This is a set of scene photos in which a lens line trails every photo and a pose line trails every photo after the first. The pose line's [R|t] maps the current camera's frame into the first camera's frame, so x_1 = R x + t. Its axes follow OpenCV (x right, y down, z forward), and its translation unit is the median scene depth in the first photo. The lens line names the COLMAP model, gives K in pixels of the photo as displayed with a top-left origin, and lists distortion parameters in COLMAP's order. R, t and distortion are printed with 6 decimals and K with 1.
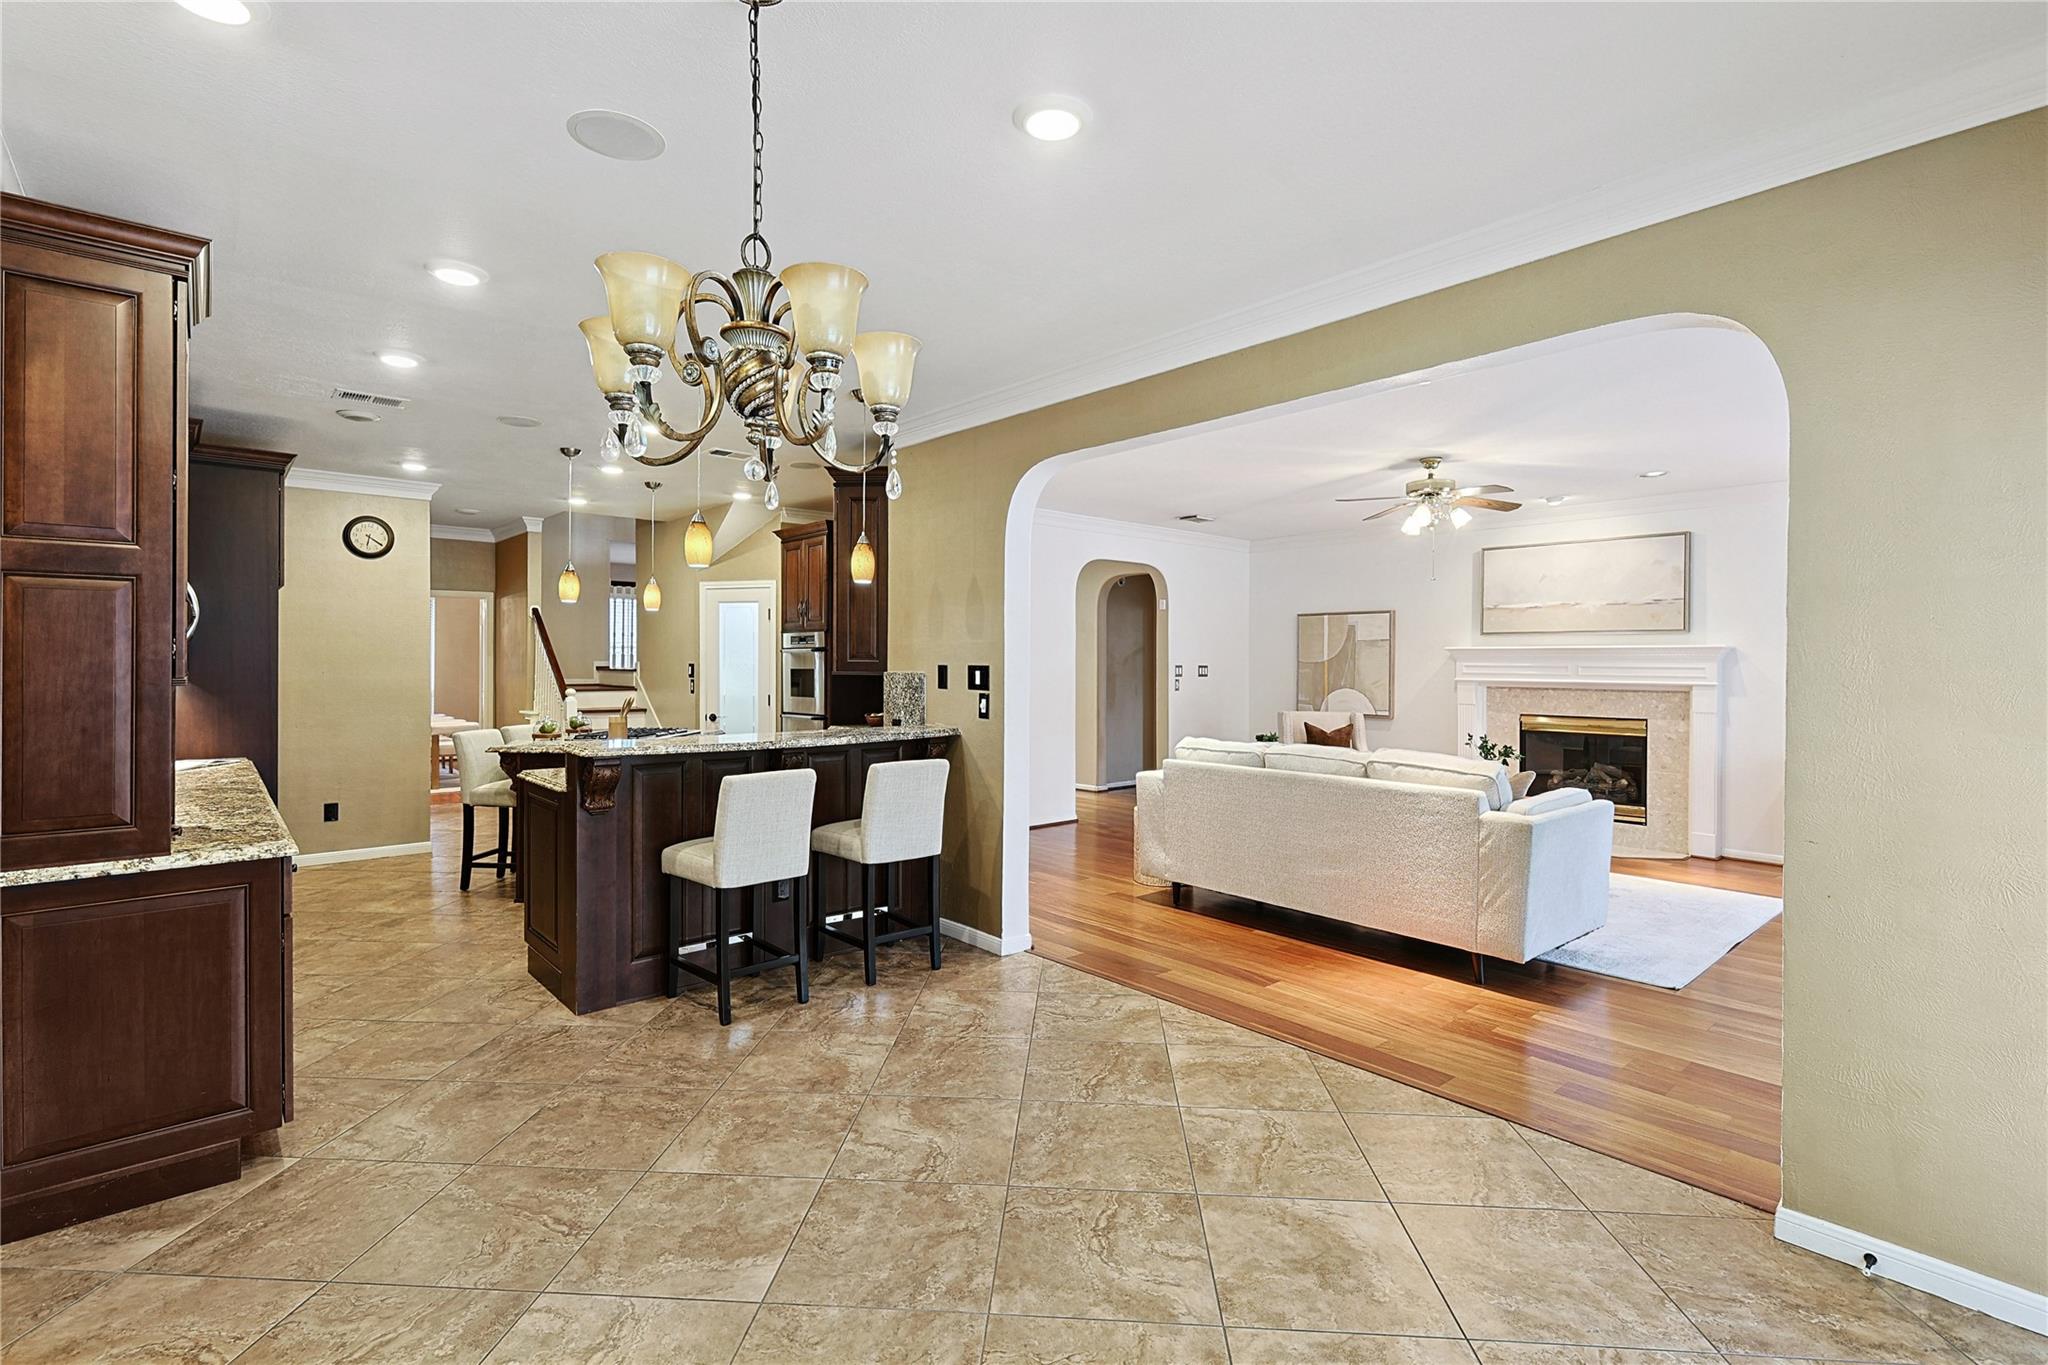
lens RADIAL K [[932.2, 0, 1020.6], [0, 932.2, 675.7], [0, 0, 1]] dist [0.003505, 0.000123]
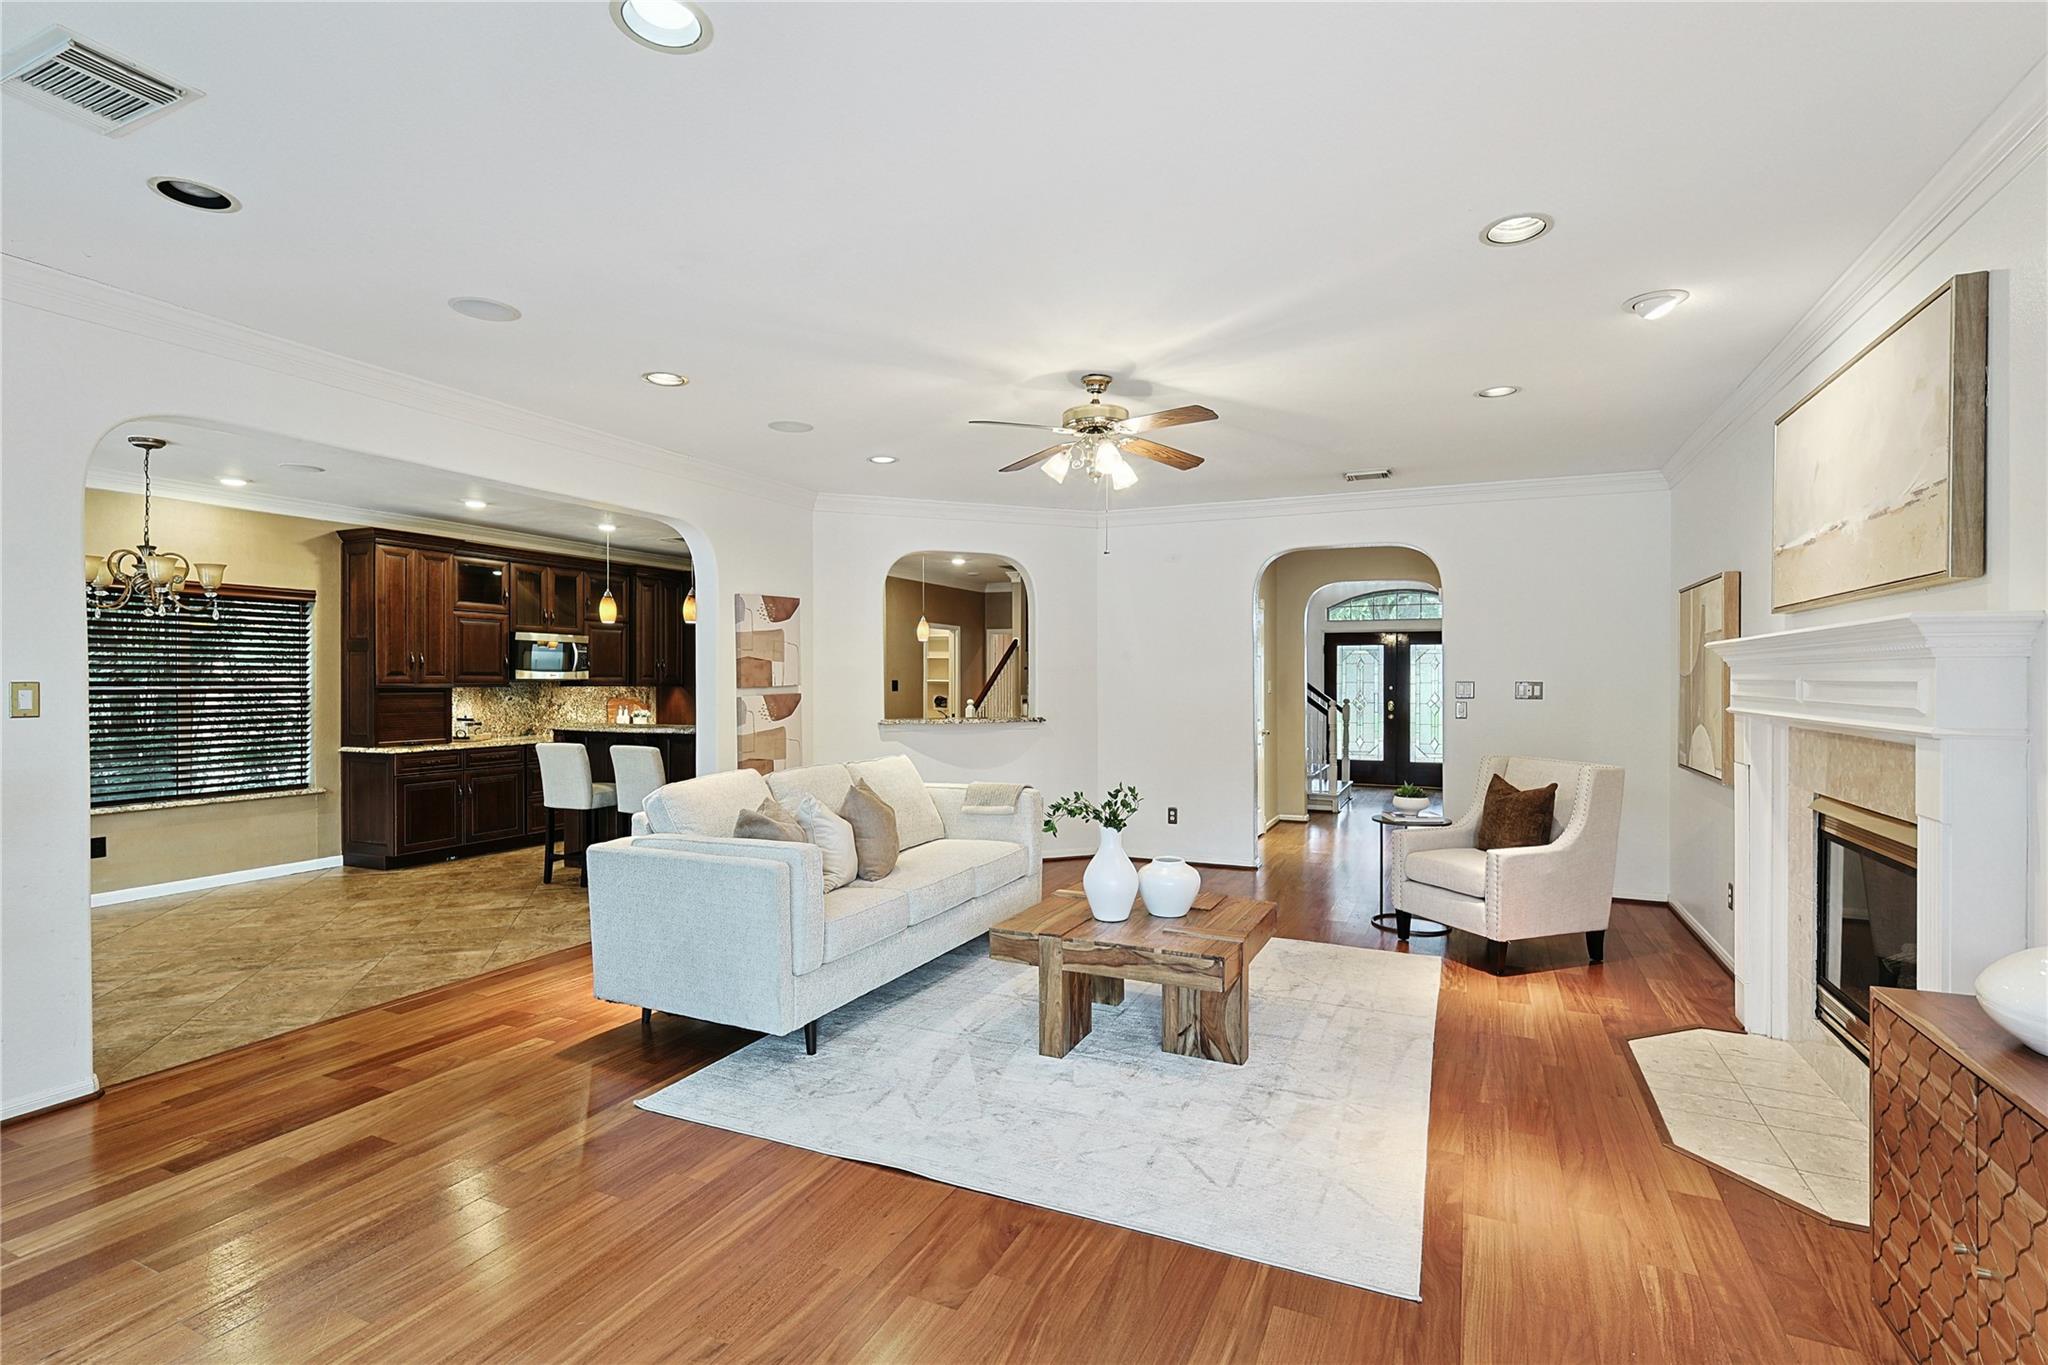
lens RADIAL K [[938.6, 0, 1031.6], [0, 938.6, 687.4], [0, 0, 1]] dist [0.002426, 0.000466]
pose [[0.416438, 0.003427, -0.909158, 1.057714], [-0.011926, 0.999927, -0.001694, -0.003434], [0.909086, 0.011548, 0.416449, 0.679321]]
